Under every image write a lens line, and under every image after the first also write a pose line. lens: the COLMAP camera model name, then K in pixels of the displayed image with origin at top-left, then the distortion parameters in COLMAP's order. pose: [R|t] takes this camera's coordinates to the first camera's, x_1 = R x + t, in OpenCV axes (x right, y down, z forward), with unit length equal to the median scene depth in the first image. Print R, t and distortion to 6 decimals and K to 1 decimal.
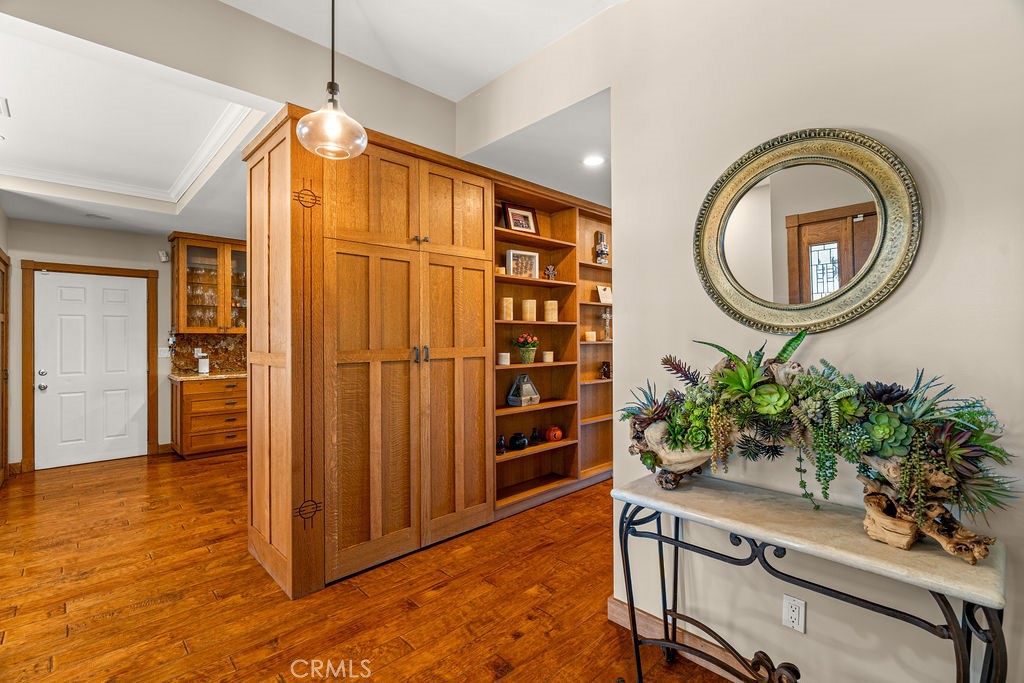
lens RADIAL K [[464.4, 0, 506.5], [0, 464.4, 338.3], [0, 0, 1]] dist [-0.007309, 0.001398]
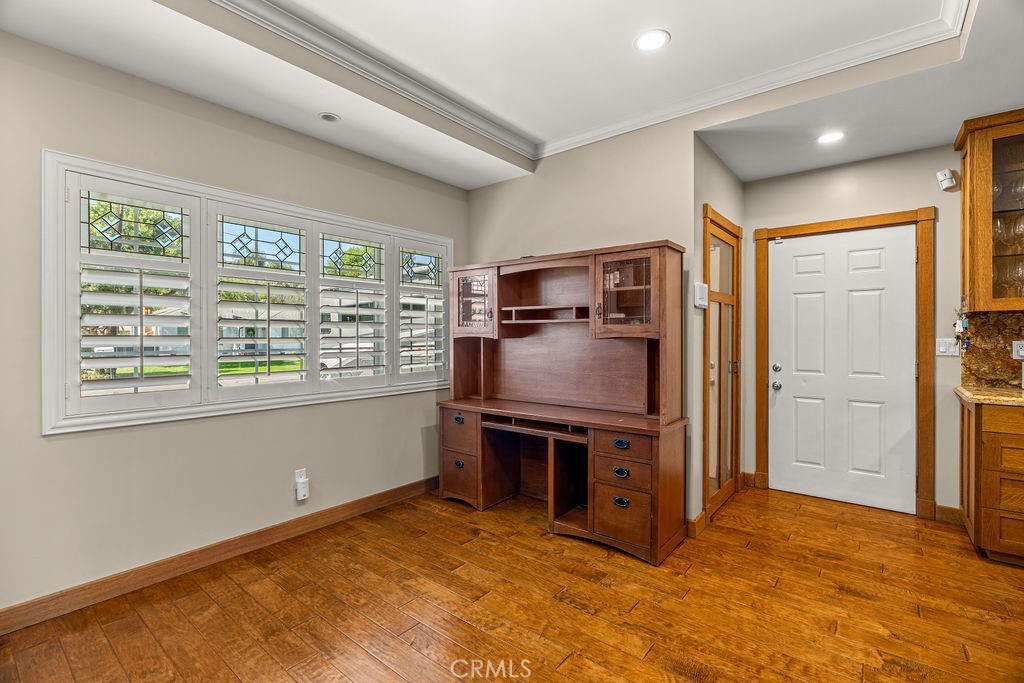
lens RADIAL K [[464.4, 0, 508.0], [0, 464.4, 335.8], [0, 0, 1]] dist [-0.007309, 0.001398]
pose [[0.130704, 0.004937, -0.991409, -0.247830], [0.003185, 0.999980, 0.005399, 0.012008], [0.991416, -0.003863, 0.130686, 0.392032]]
